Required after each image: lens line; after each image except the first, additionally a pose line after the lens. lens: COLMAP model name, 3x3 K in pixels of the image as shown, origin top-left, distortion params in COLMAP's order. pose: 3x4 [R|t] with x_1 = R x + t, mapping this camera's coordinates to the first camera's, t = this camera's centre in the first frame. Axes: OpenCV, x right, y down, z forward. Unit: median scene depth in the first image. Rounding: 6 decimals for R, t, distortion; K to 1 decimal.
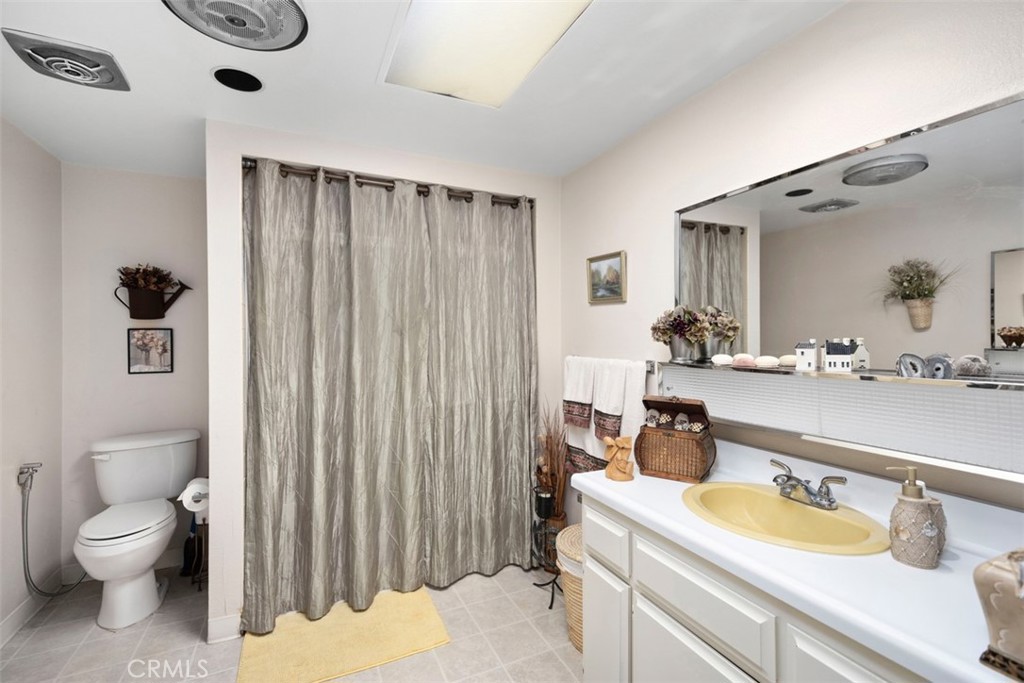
lens RADIAL K [[458.2, 0, 507.9], [0, 458.2, 338.4], [0, 0, 1]] dist [0.005458, 0.000223]
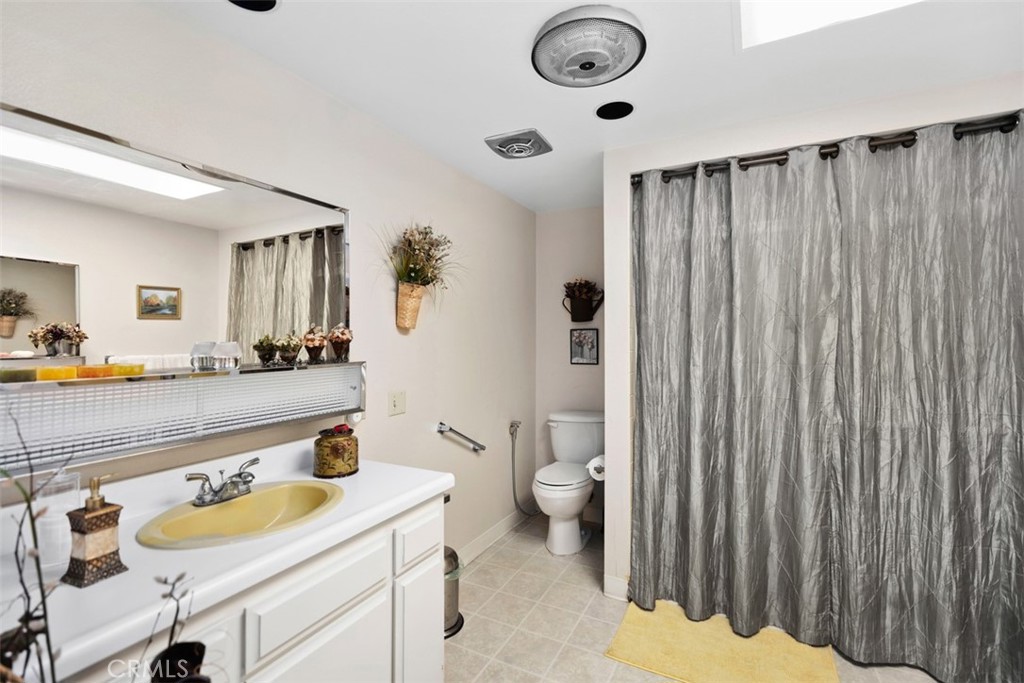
lens RADIAL K [[463.7, 0, 511.7], [0, 463.7, 335.6], [0, 0, 1]] dist [0.003007, -0.000028]
pose [[0.607426, -0.003120, -0.794370, 0.127922], [0.000182, 0.999993, -0.003789, 0.001612], [0.794376, 0.002157, 0.607422, 0.071705]]
